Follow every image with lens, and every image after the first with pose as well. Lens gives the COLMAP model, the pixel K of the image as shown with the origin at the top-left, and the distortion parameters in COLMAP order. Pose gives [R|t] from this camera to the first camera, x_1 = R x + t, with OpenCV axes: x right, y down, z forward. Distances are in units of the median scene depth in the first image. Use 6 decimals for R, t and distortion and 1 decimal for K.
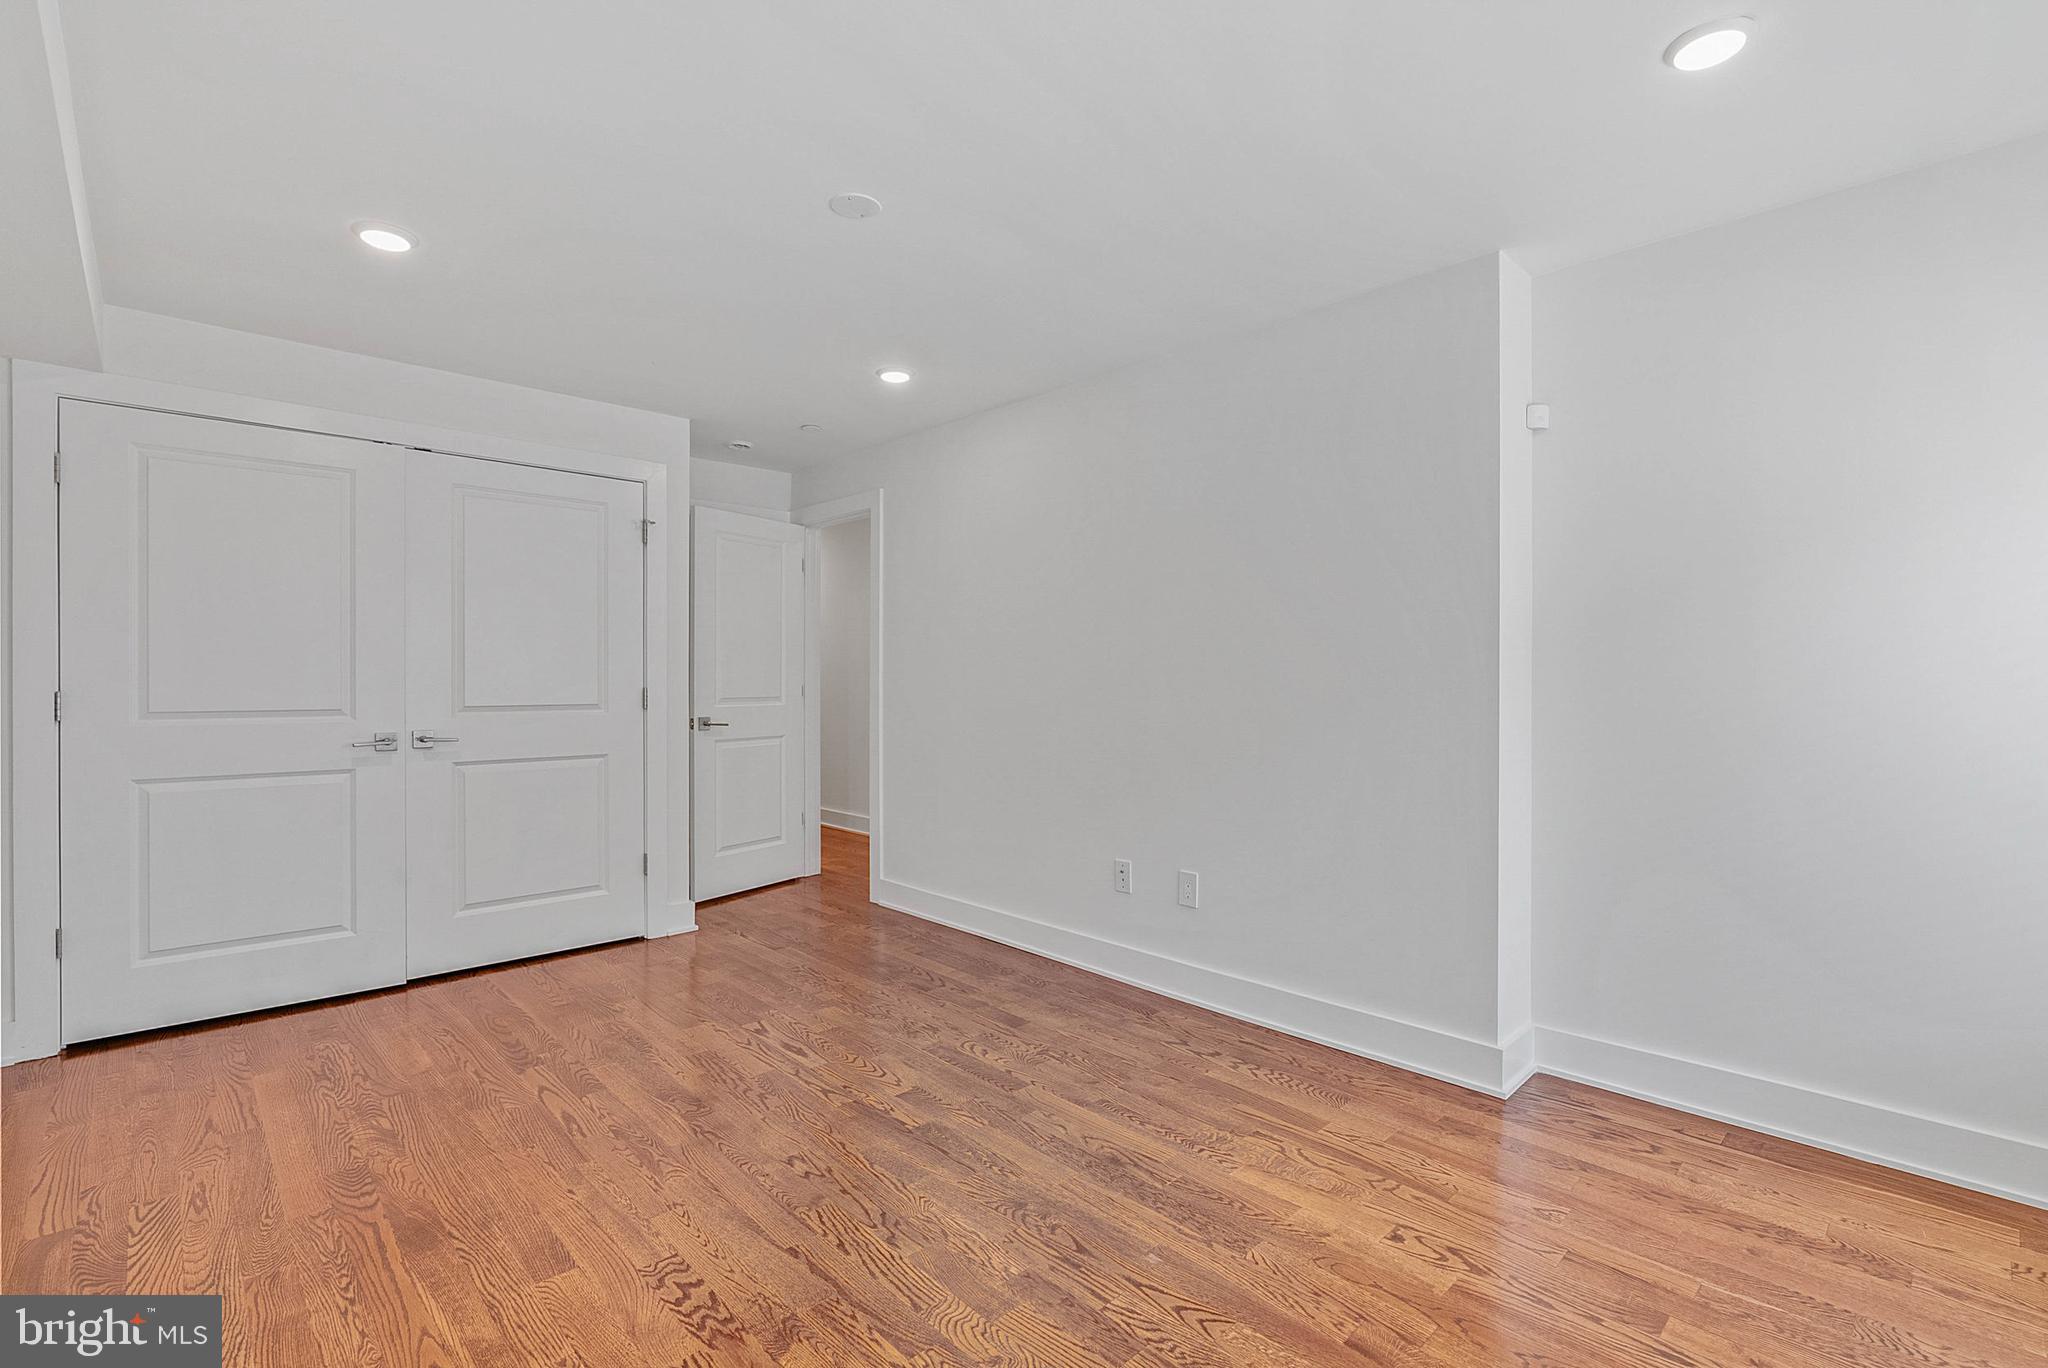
lens RADIAL K [[940.4, 0, 1023.8], [0, 940.4, 688.1], [0, 0, 1]] dist [-0.004094, -0.000114]
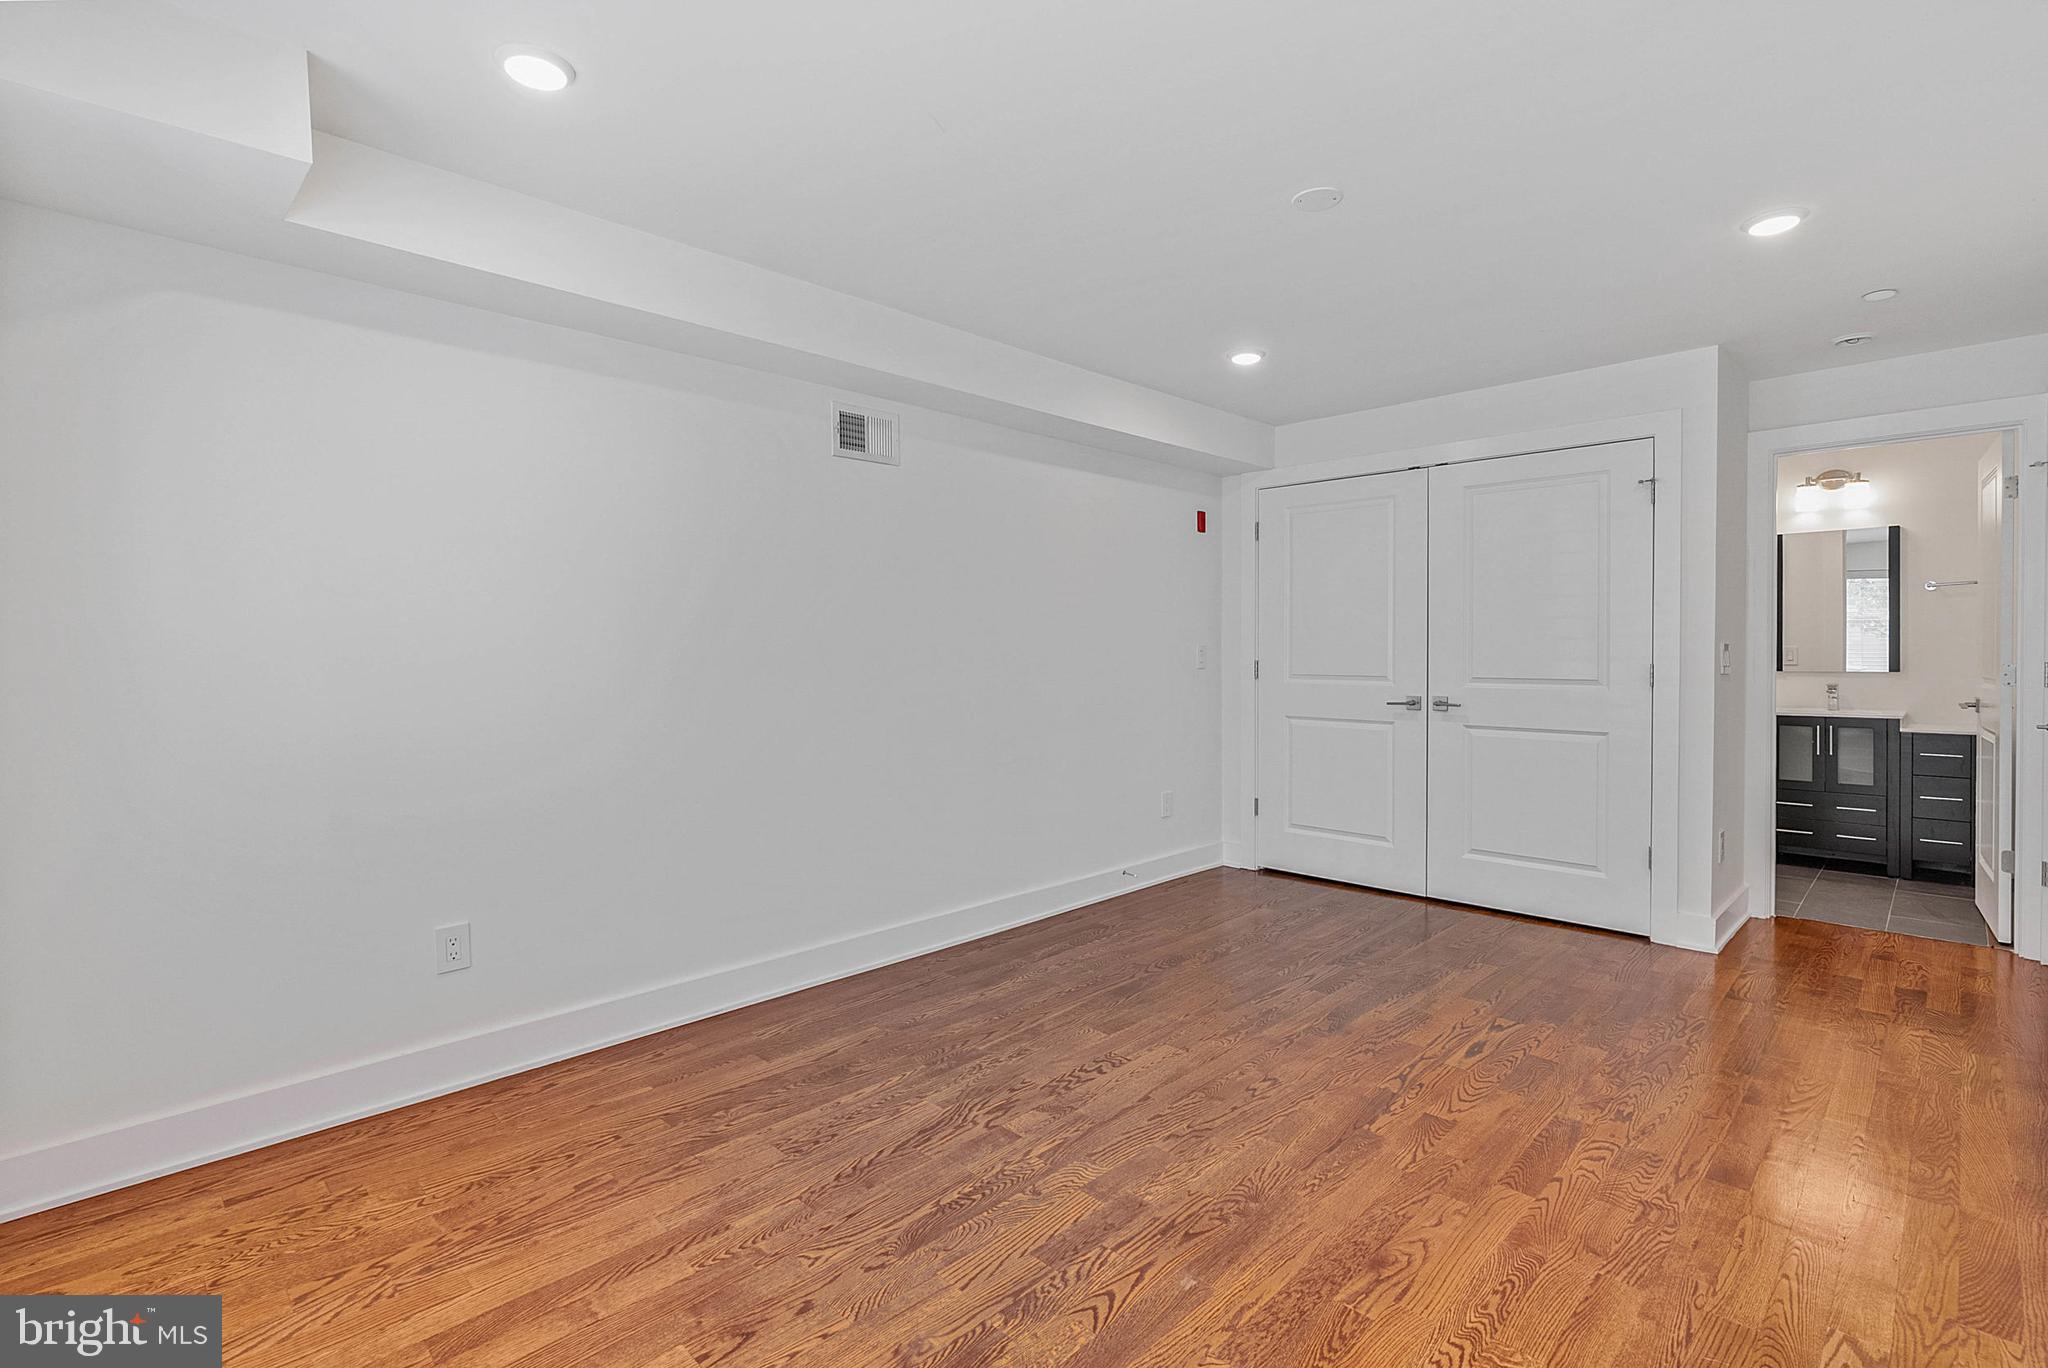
lens RADIAL K [[940.4, 0, 1018.3], [0, 940.4, 649.3], [0, 0, 1]] dist [-0.004094, -0.000114]
pose [[0.015465, -0.002263, -0.999878, 0.761580], [-0.008470, 0.999961, -0.002394, -0.009539], [0.999845, 0.008506, 0.015445, 0.582812]]
